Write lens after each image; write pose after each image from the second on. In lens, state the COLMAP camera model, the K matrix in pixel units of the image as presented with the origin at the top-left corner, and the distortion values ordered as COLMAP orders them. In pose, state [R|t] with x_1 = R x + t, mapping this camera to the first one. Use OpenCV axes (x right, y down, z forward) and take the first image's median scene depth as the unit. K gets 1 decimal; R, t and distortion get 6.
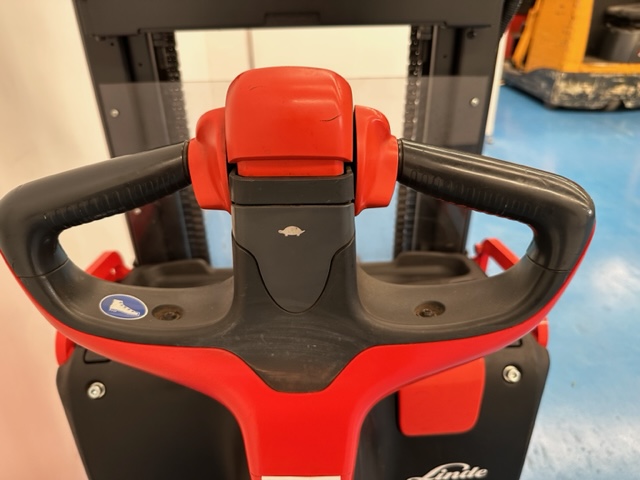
lens RADIAL K [[457.1, 0, 318.2], [0, 457.1, 242.9], [0, 0, 1]] dist [0.017786, -0.013910]
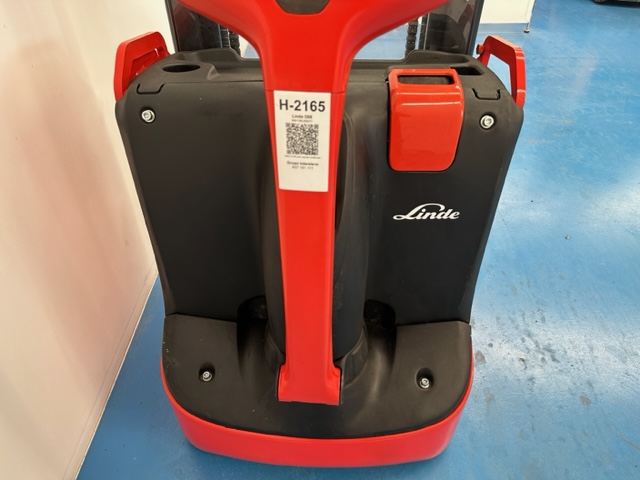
lens RADIAL K [[457.1, 0, 322.0], [0, 457.1, 237.7], [0, 0, 1]] dist [0.017786, -0.013910]
pose [[0.996412, 0.070643, -0.046618, 0.065073], [-0.061985, 0.984105, 0.166417, 0.381037], [0.057633, -0.162930, 0.984953, -0.232659]]
